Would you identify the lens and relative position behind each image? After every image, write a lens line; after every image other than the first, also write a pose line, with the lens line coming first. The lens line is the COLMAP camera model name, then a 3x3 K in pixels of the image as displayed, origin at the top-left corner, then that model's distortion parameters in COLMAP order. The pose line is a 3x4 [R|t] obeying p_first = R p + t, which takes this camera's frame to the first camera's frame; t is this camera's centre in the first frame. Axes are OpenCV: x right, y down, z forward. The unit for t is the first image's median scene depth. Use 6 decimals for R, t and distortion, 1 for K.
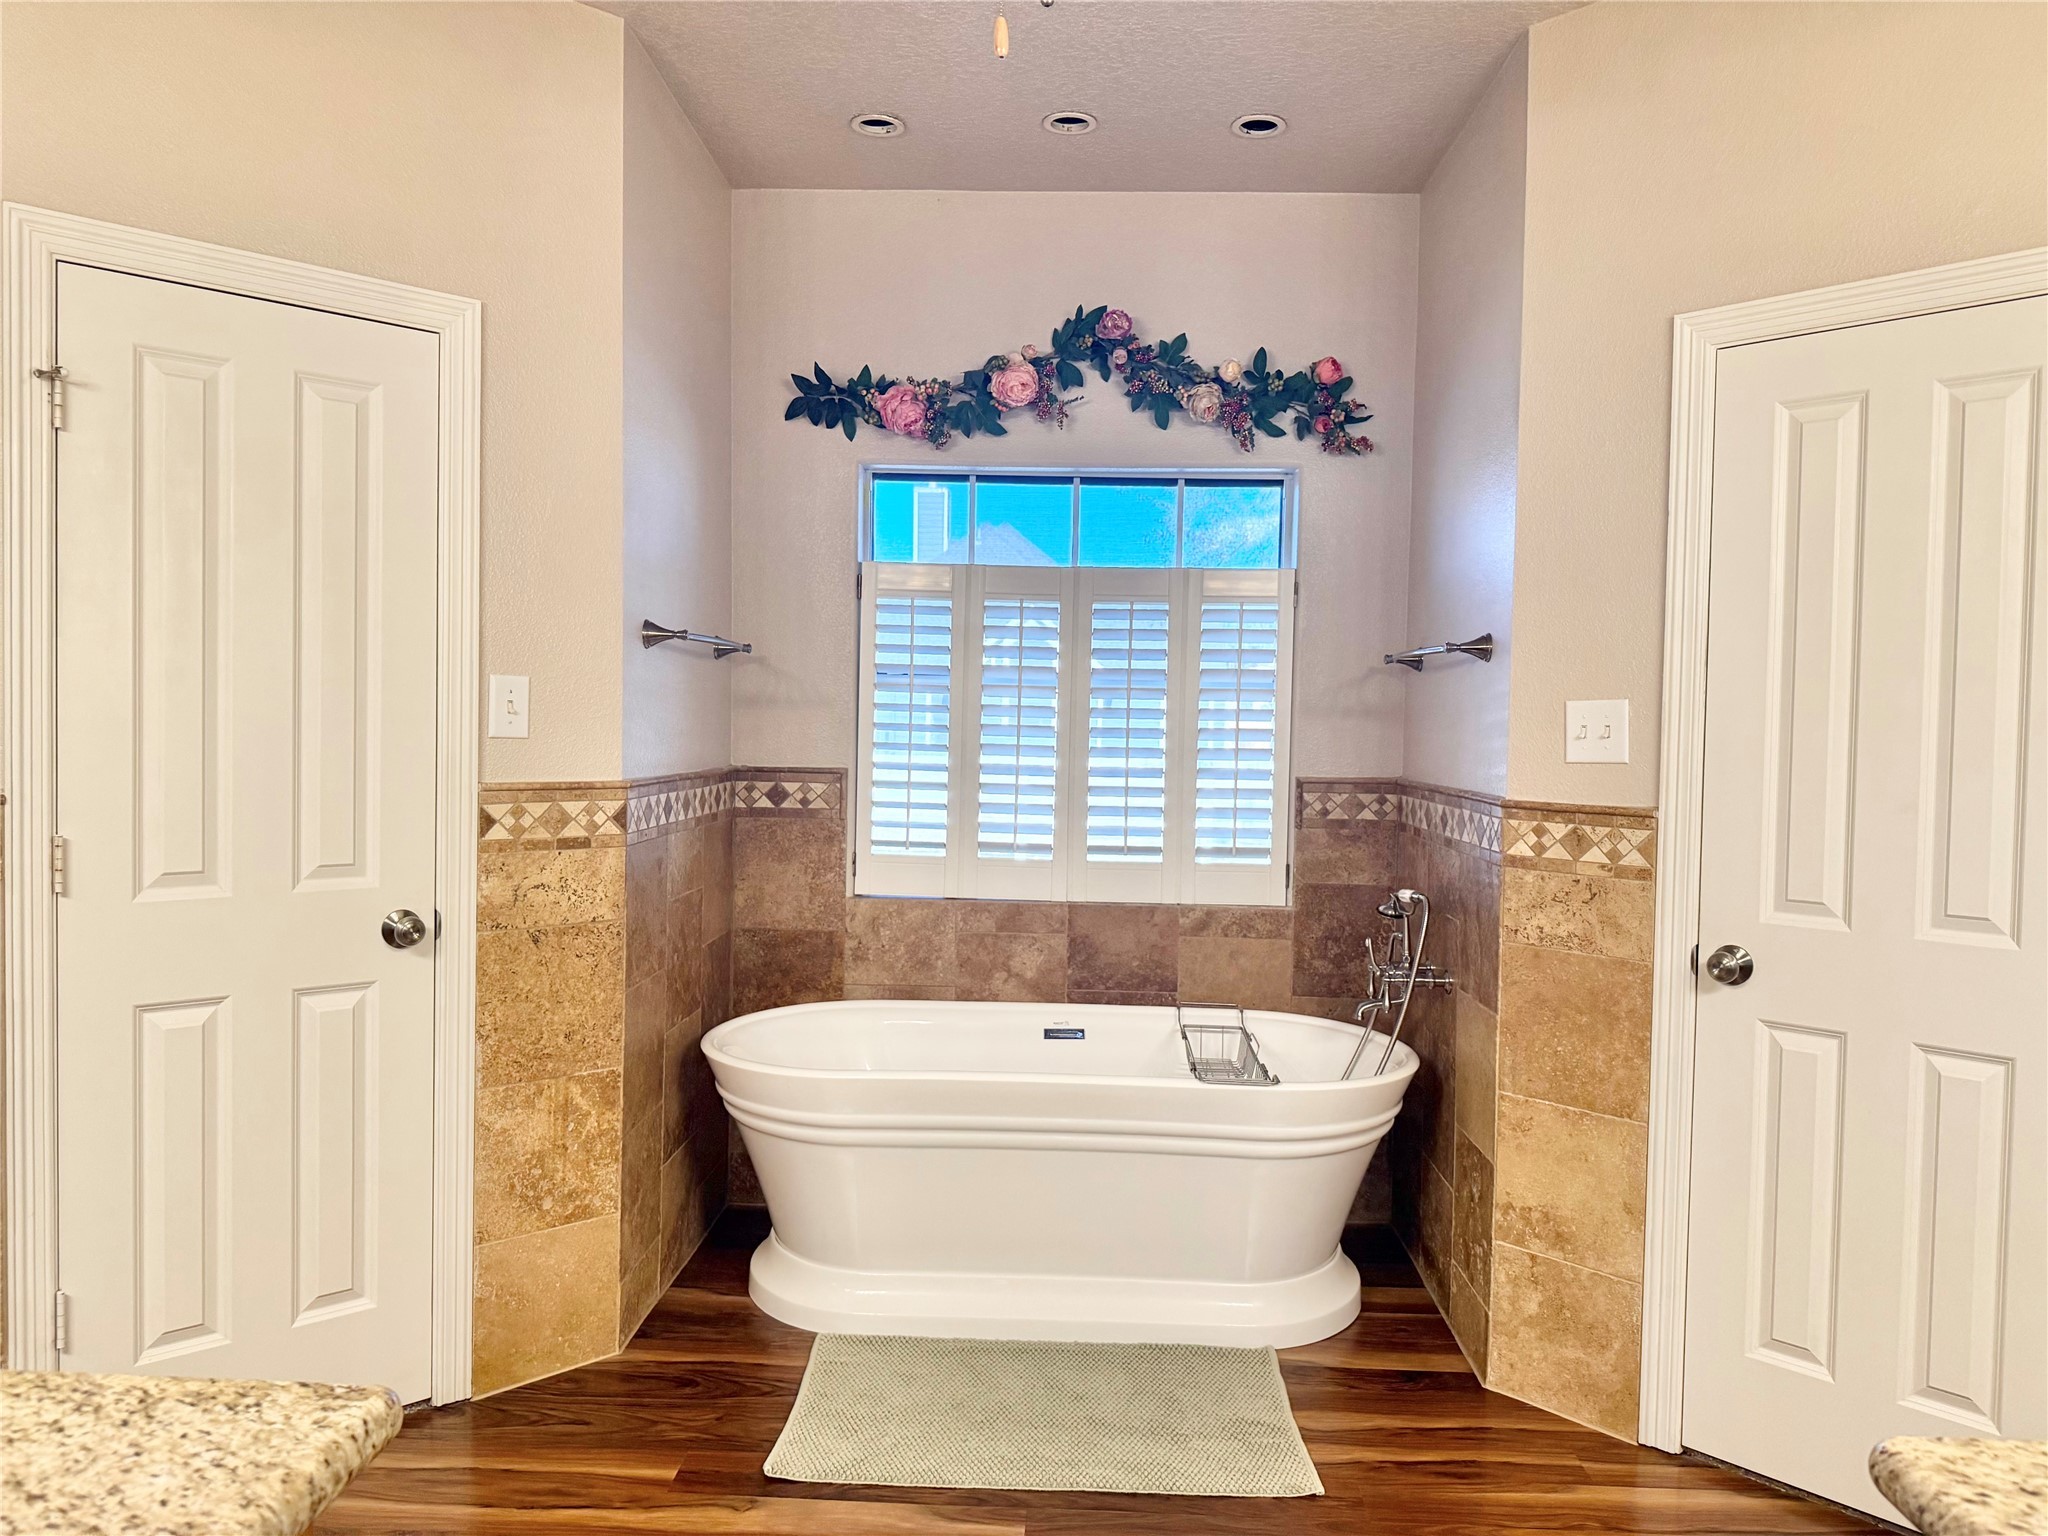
lens RADIAL K [[1457.7, 0, 1022.2], [0, 1457.7, 754.2], [0, 0, 1]] dist [0.131855, -0.183715]
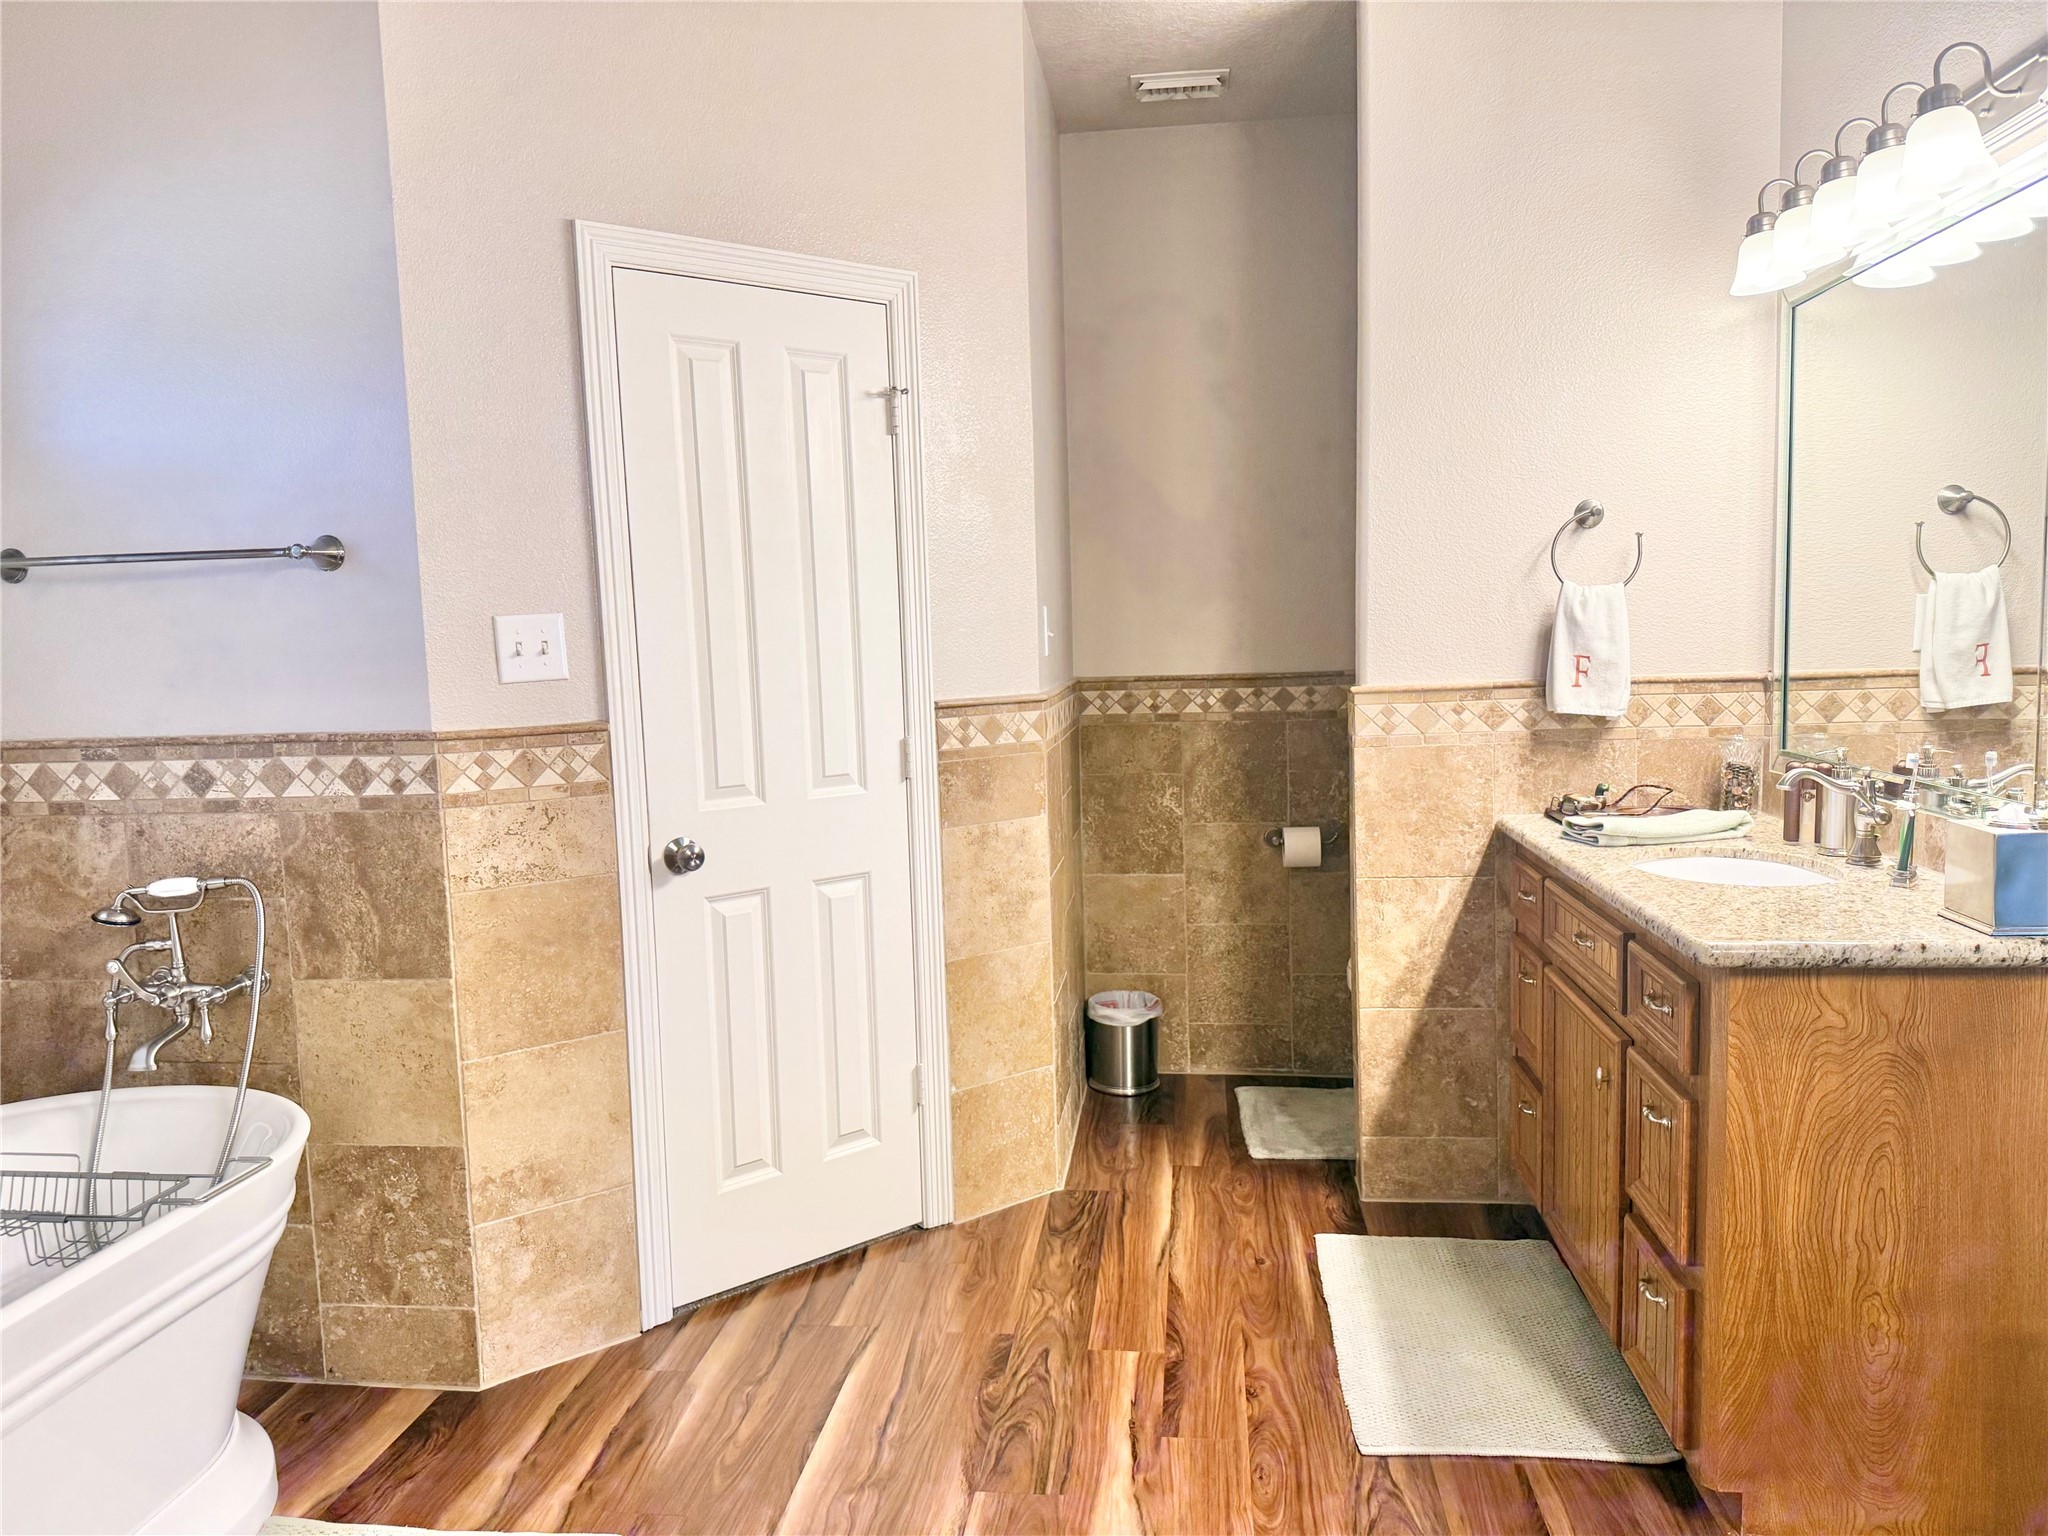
lens RADIAL K [[1449.4, 0, 1024.0], [0, 1449.4, 768.0], [0, 0, 1]] dist [0.151320, -0.270064]
pose [[0.086885, -0.115610, 0.989487, -0.493237], [0.059422, 0.992076, 0.110695, -0.023106], [-0.994445, 0.049180, 0.093066, 0.574367]]
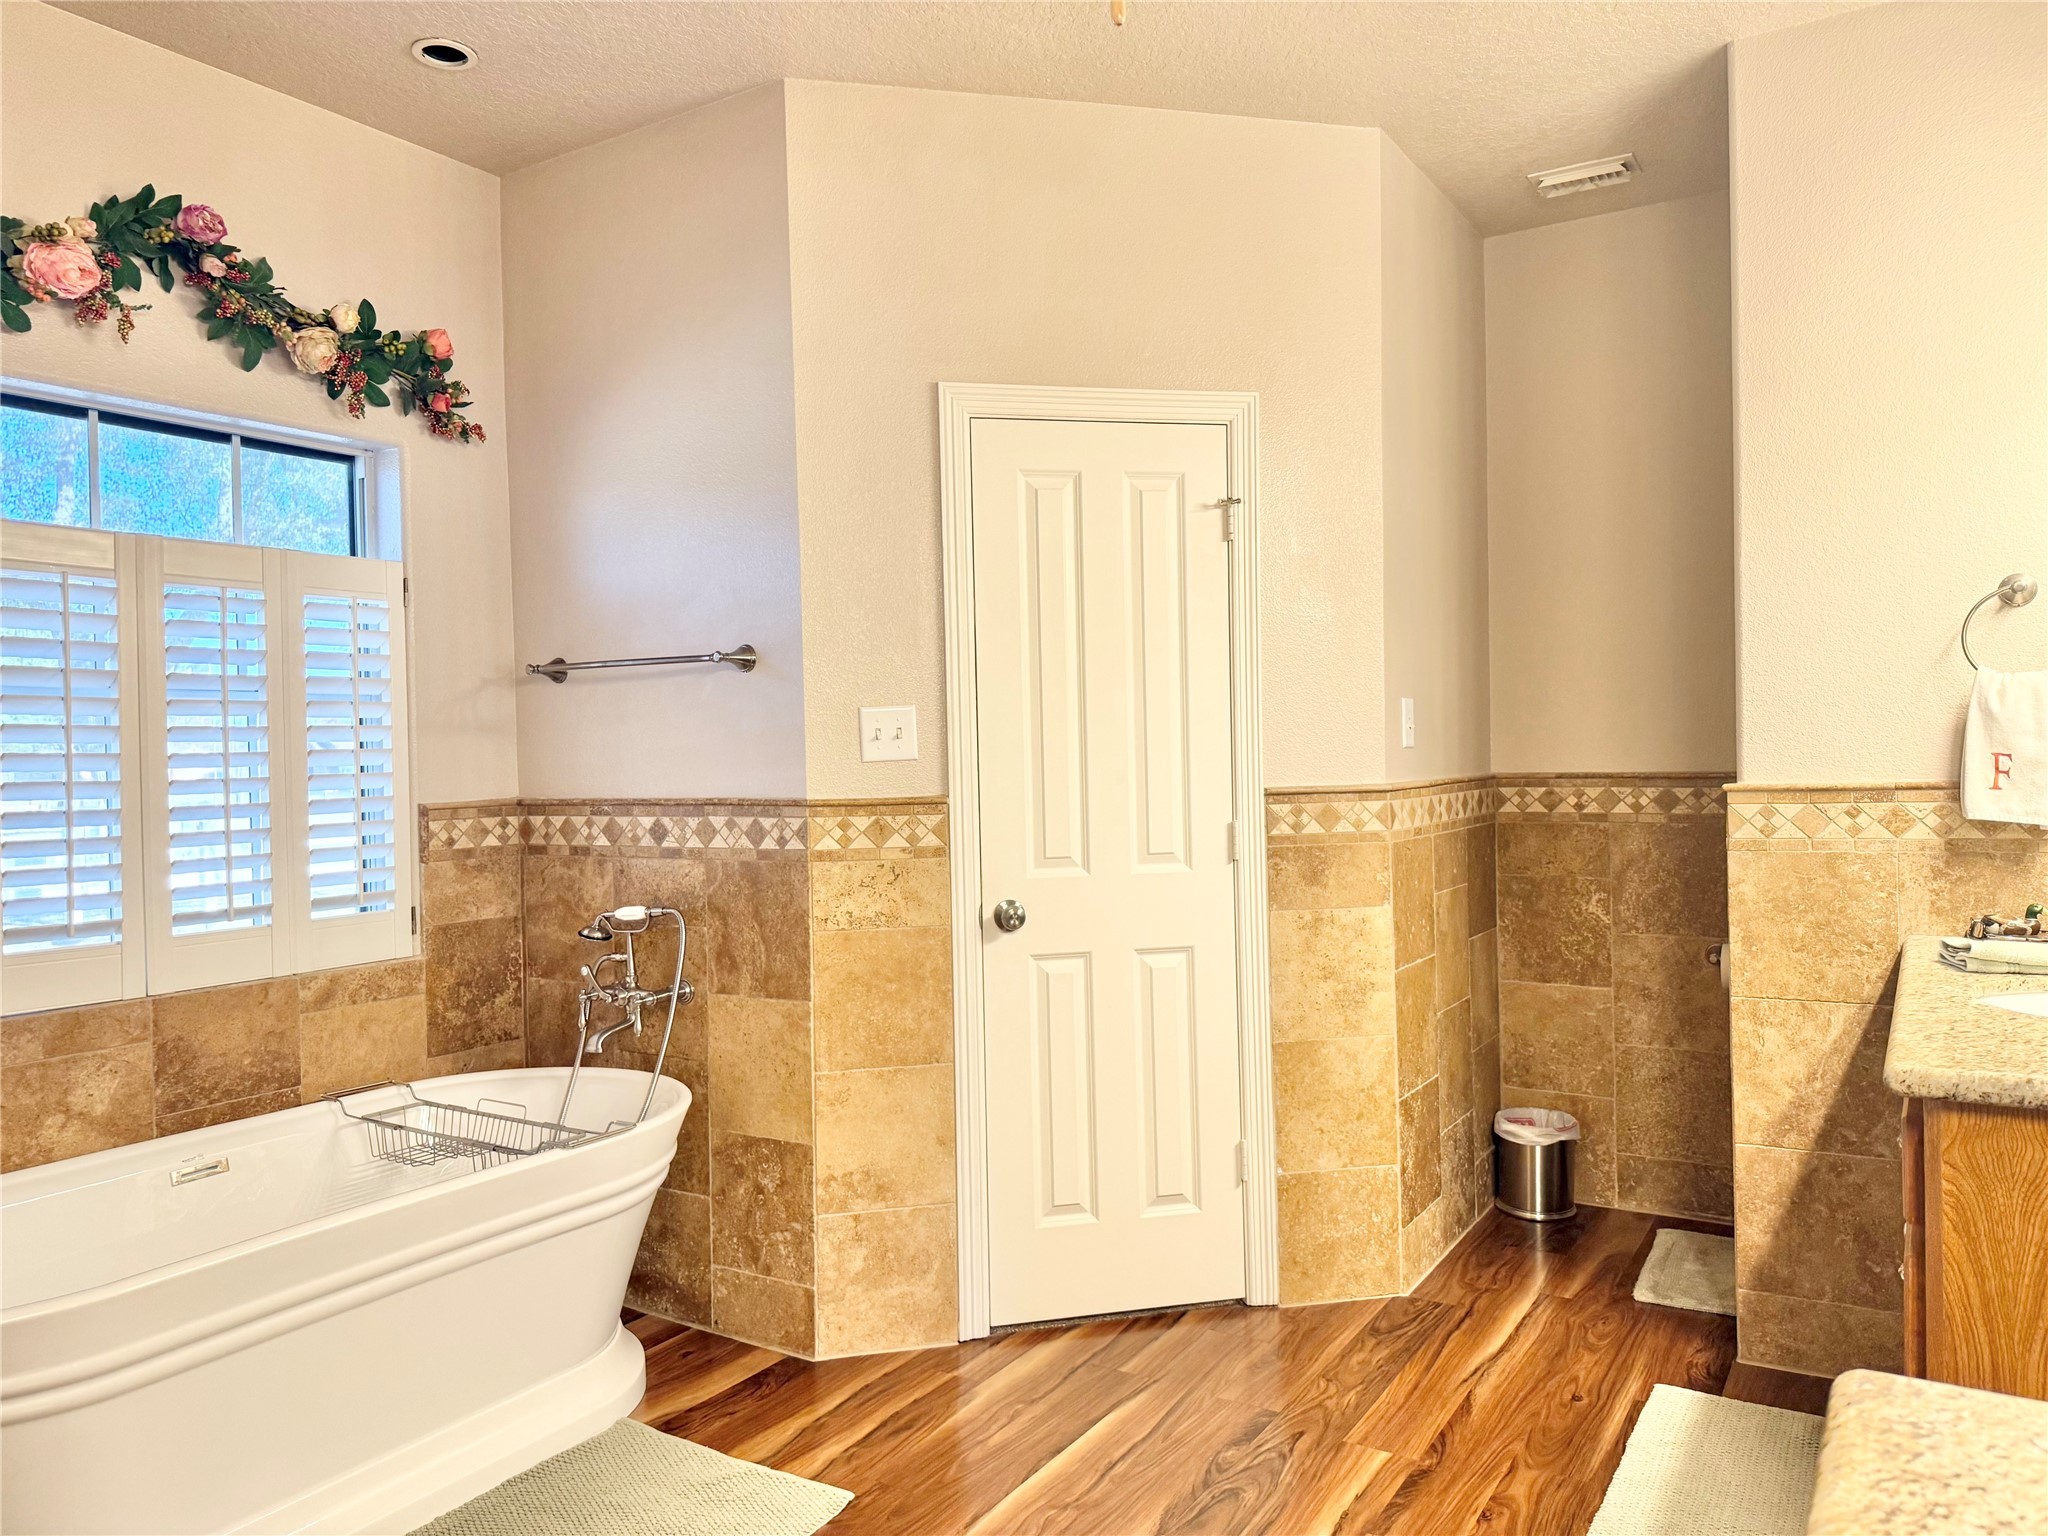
lens RADIAL K [[1457.7, 0, 1022.2], [0, 1457.7, 754.2], [0, 0, 1]] dist [0.131855, -0.183715]
pose [[0.503274, -0.030457, 0.863590, -0.503963], [0.053348, 0.998567, 0.004127, 0.001971], [-0.862478, 0.043993, 0.504178, 0.328255]]
